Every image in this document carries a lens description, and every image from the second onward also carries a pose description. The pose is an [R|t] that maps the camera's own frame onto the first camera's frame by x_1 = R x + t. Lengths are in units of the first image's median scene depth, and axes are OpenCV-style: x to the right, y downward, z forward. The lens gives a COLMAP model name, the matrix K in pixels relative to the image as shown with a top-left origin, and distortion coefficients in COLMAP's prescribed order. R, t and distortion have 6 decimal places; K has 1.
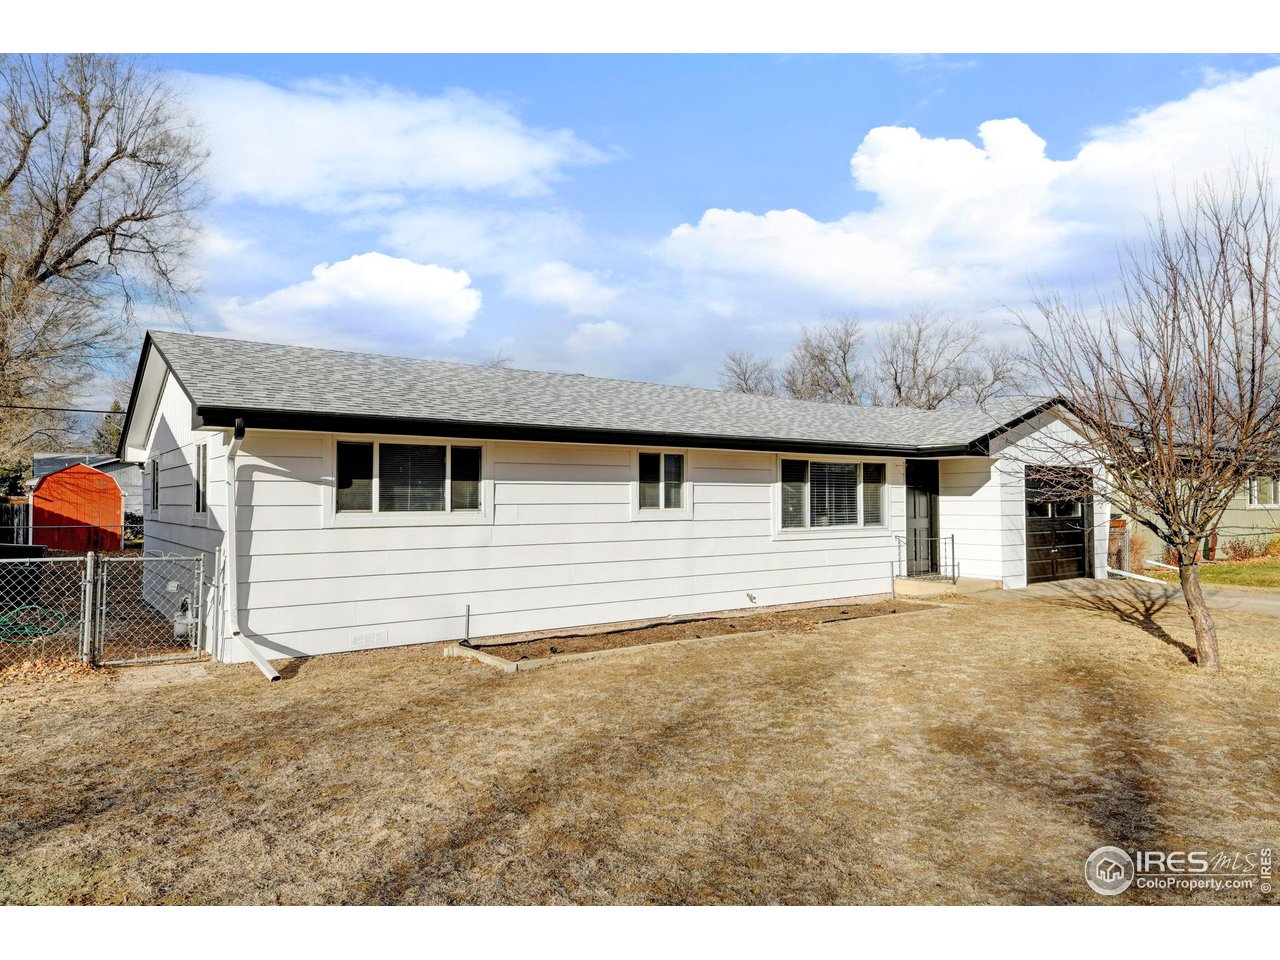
lens RADIAL K [[834.2, 0, 640.0], [0, 834.2, 480.0], [0, 0, 1]] dist [0.020420, -0.027144]
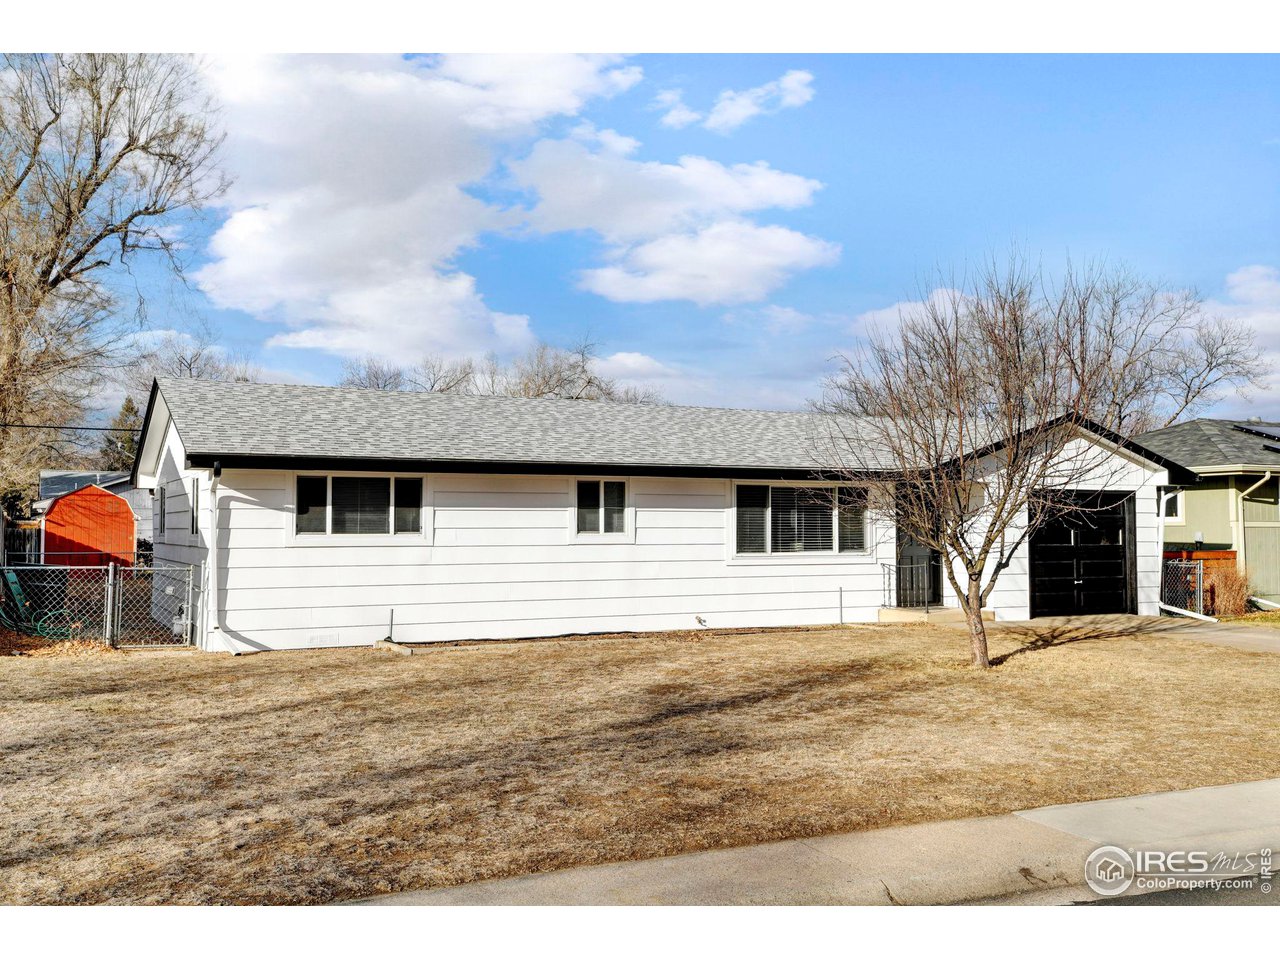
lens RADIAL K [[1218.0, 0, 640.0], [0, 1218.0, 480.0], [0, 0, 1]] dist [0.037227, 0.003935]
pose [[0.986701, -0.003805, -0.162501, 0.327172], [0.001512, 0.999898, -0.014229, -0.011038], [0.162539, 0.013794, 0.986606, -0.526974]]
